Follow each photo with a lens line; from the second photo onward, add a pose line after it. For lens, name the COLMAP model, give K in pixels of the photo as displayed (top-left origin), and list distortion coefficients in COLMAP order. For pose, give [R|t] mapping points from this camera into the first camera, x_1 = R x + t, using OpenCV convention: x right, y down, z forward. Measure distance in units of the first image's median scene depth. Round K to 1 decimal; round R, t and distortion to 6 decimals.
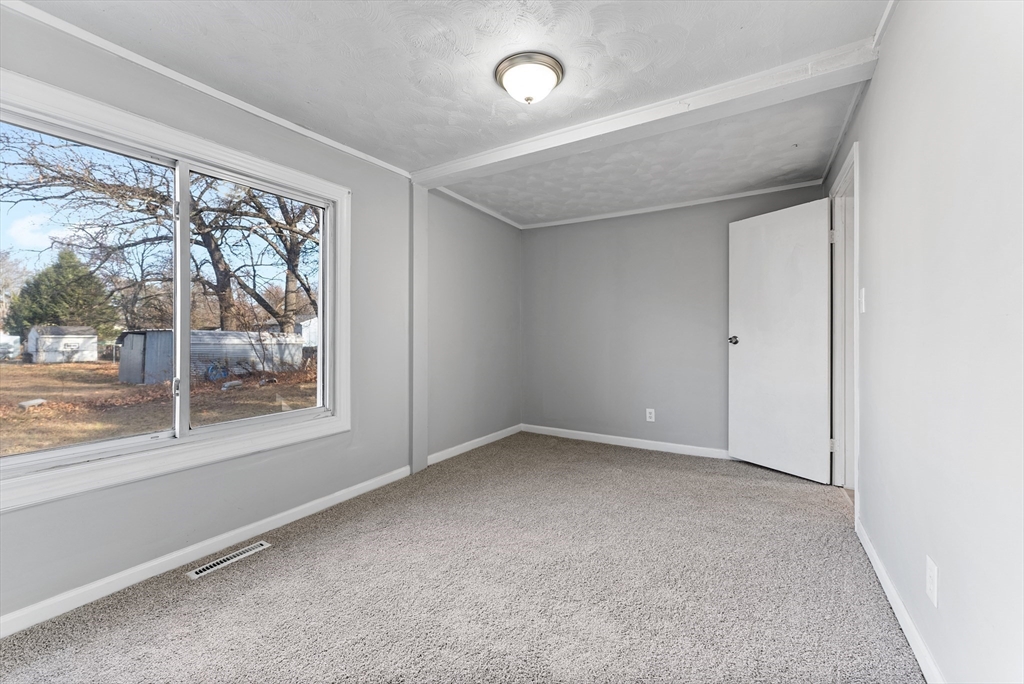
lens RADIAL K [[416.8, 0, 524.4], [0, 416.8, 332.7], [0, 0, 1]] dist [-0.001739, 0.000657]
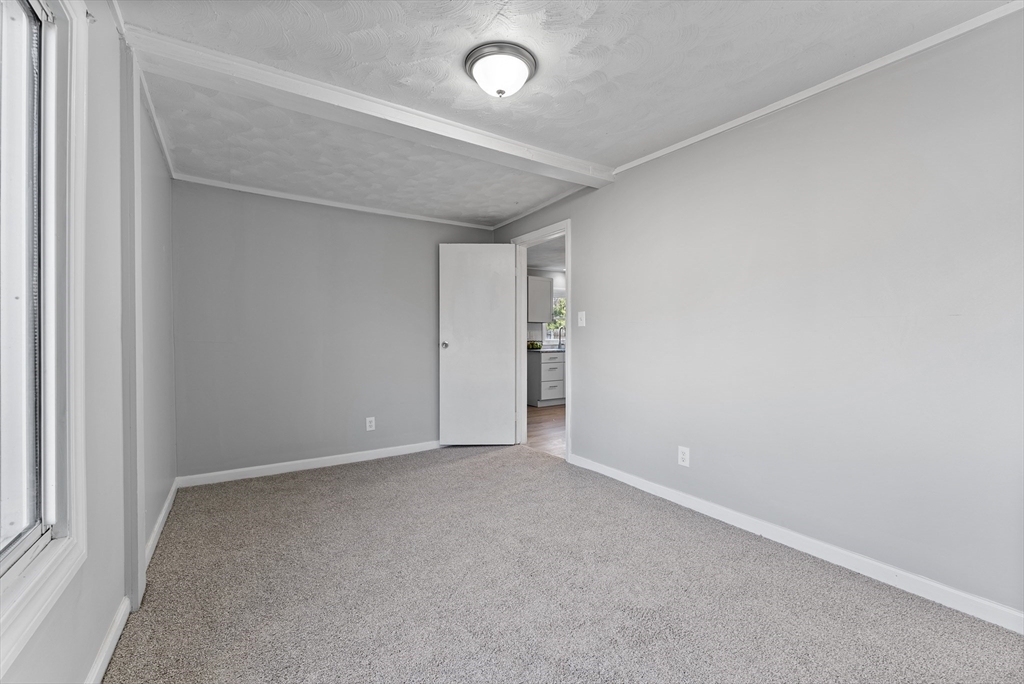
lens RADIAL K [[416.8, 0, 518.6], [0, 416.8, 344.8], [0, 0, 1]] dist [-0.001739, 0.000657]
pose [[0.435457, -0.012162, 0.900127, -0.497016], [-0.002202, 0.999891, 0.014575, 0.000038], [-0.900207, -0.008329, 0.435383, 0.327882]]
